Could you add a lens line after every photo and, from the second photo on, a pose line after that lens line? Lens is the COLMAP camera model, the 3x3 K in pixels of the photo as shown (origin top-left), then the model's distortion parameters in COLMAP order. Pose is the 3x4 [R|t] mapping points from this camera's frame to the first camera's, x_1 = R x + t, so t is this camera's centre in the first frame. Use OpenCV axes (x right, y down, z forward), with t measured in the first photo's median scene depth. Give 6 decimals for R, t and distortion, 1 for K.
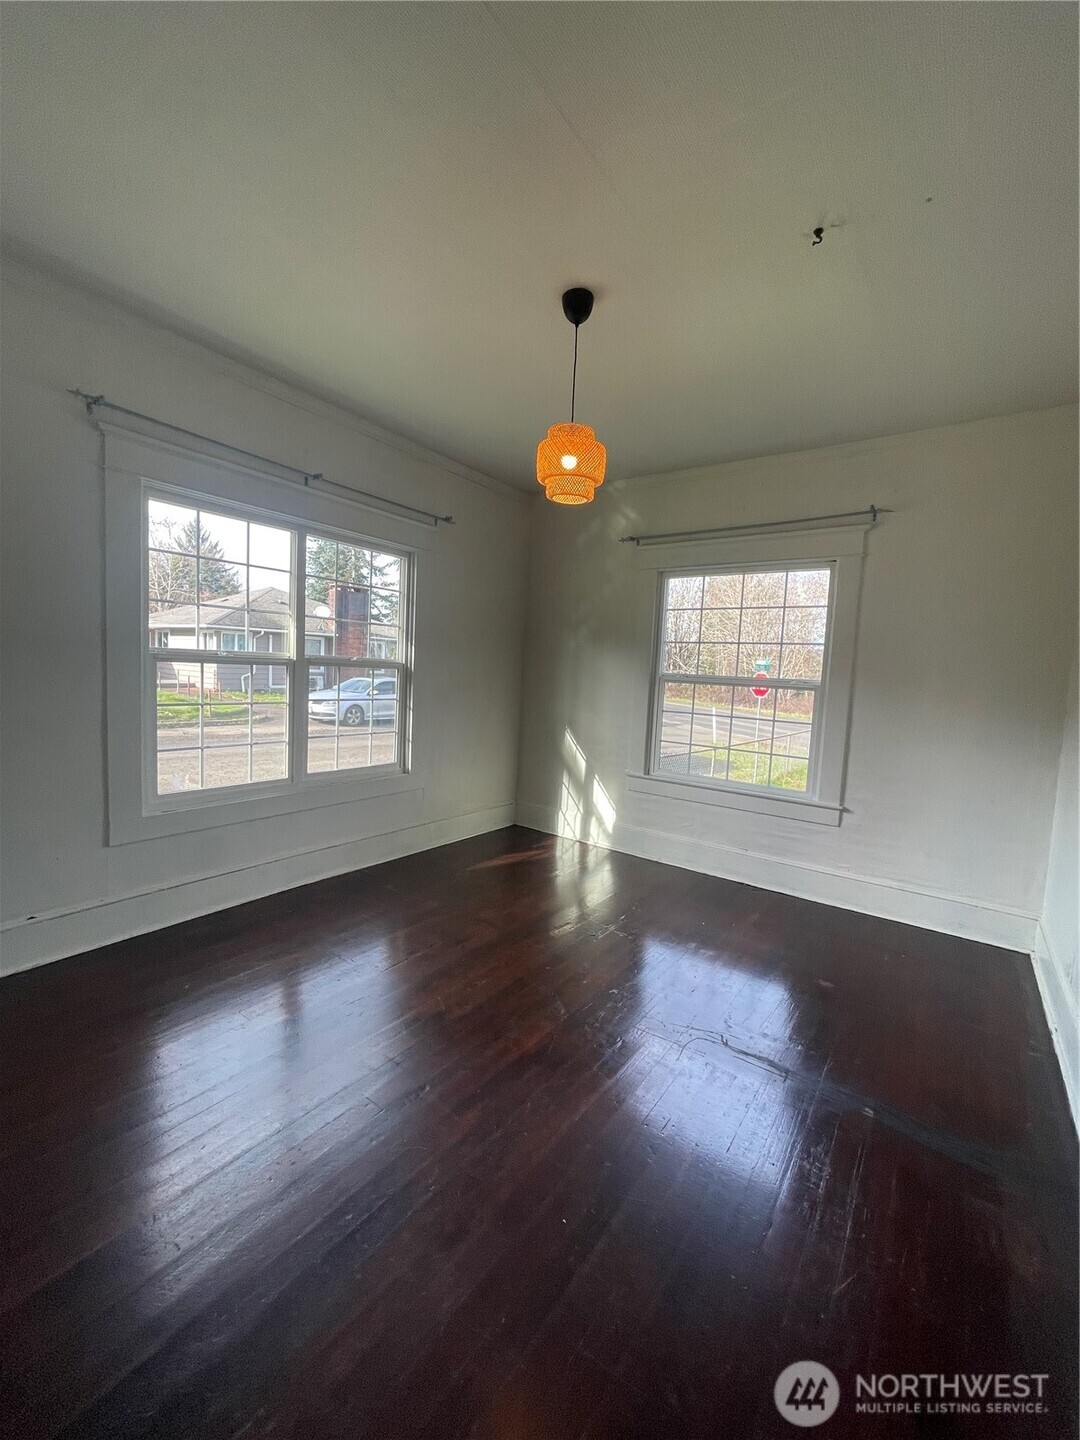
lens RADIAL K [[605.9, 0, 544.0], [0, 605.9, 716.2], [0, 0, 1]] dist [0.001009, 0.000215]
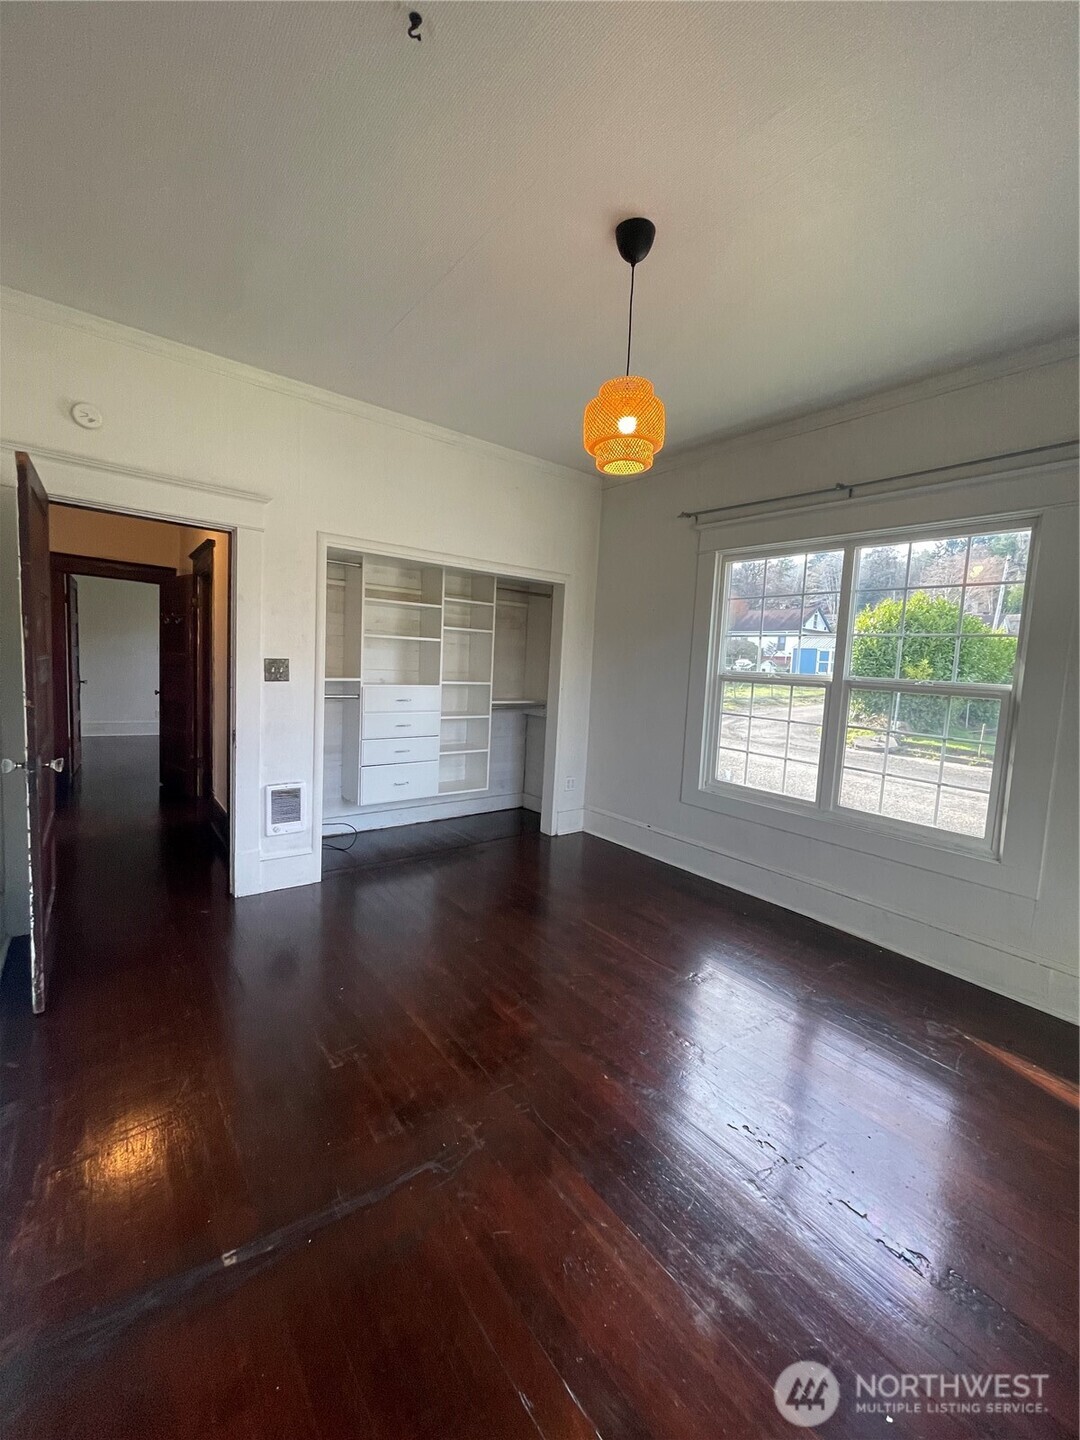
lens RADIAL K [[605.9, 0, 544.0], [0, 605.9, 716.2], [0, 0, 1]] dist [0.001009, 0.000215]
pose [[-0.313879, 0.024046, -0.949158, 0.622821], [-0.140028, 0.987575, 0.071326, -0.042551], [0.939080, 0.155296, -0.306612, 0.841561]]
